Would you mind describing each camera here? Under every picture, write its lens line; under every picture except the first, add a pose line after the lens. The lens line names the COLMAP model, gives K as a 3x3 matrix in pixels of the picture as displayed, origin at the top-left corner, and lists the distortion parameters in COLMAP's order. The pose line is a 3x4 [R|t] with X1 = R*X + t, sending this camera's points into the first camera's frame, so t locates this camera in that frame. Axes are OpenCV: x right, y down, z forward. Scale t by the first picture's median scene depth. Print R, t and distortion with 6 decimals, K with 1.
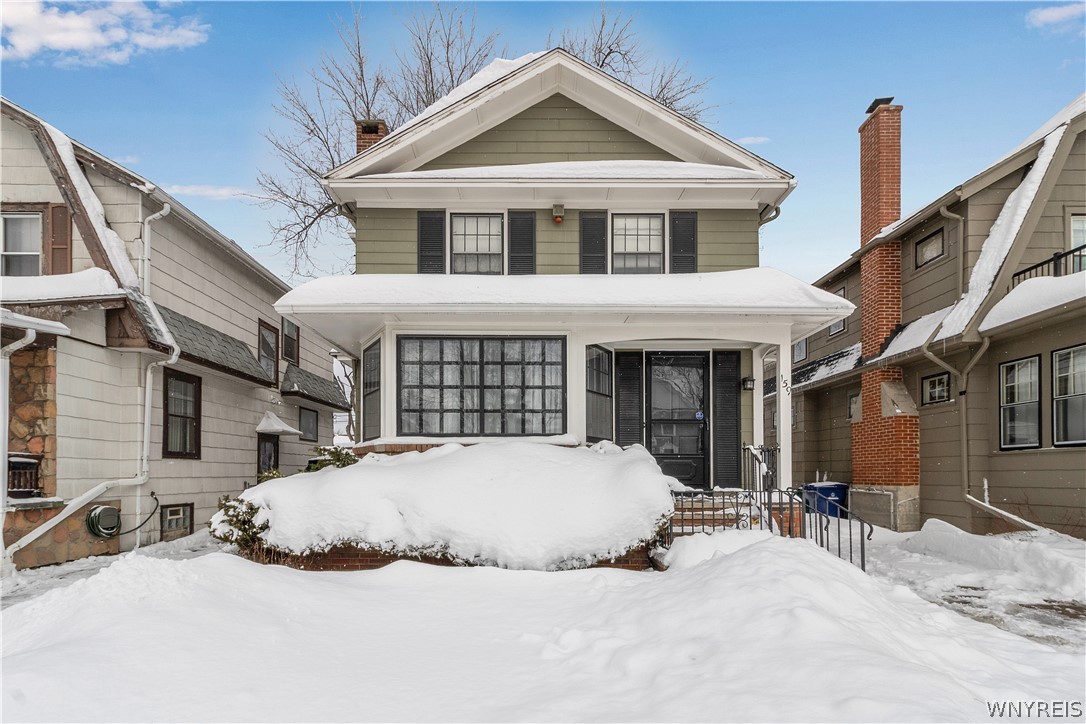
lens RADIAL K [[544.9, 0, 541.8], [0, 544.9, 467.0], [0, 0, 1]] dist [-0.000729, 0.001283]
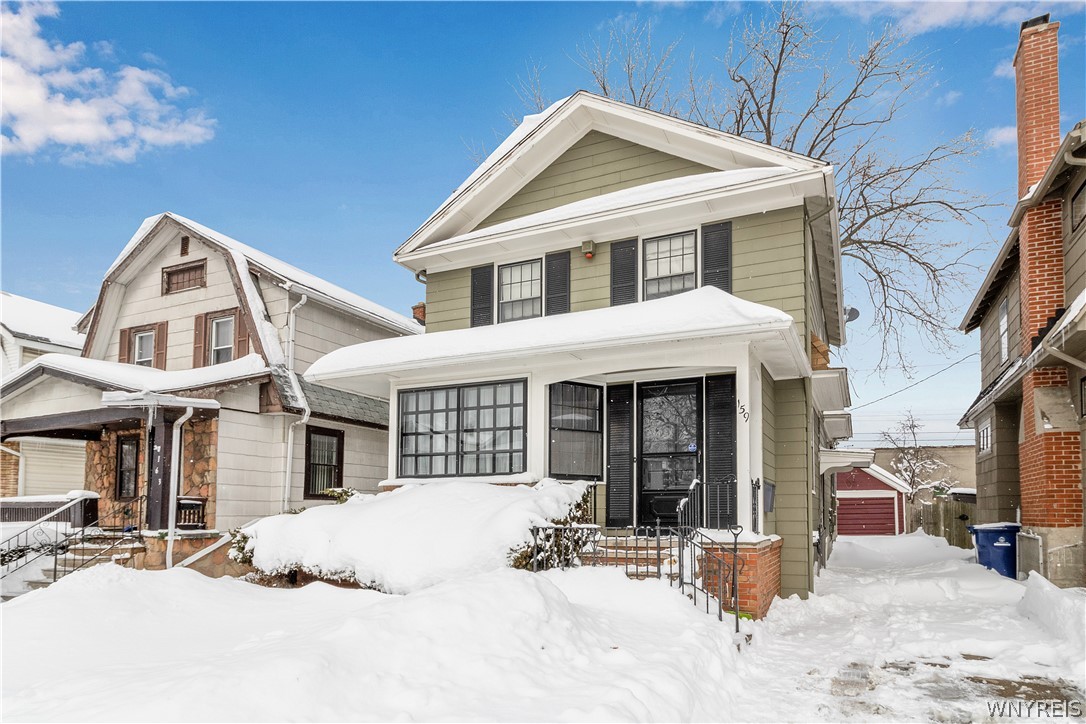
lens RADIAL K [[595.2, 0, 543.3], [0, 595.2, 484.4], [0, 0, 1]] dist [-0.004315, 0.000449]
pose [[0.917726, -0.019958, -0.396713, 0.376401], [0.005381, 0.999270, -0.037824, 0.003494], [0.397178, 0.032578, 0.917163, -0.013822]]
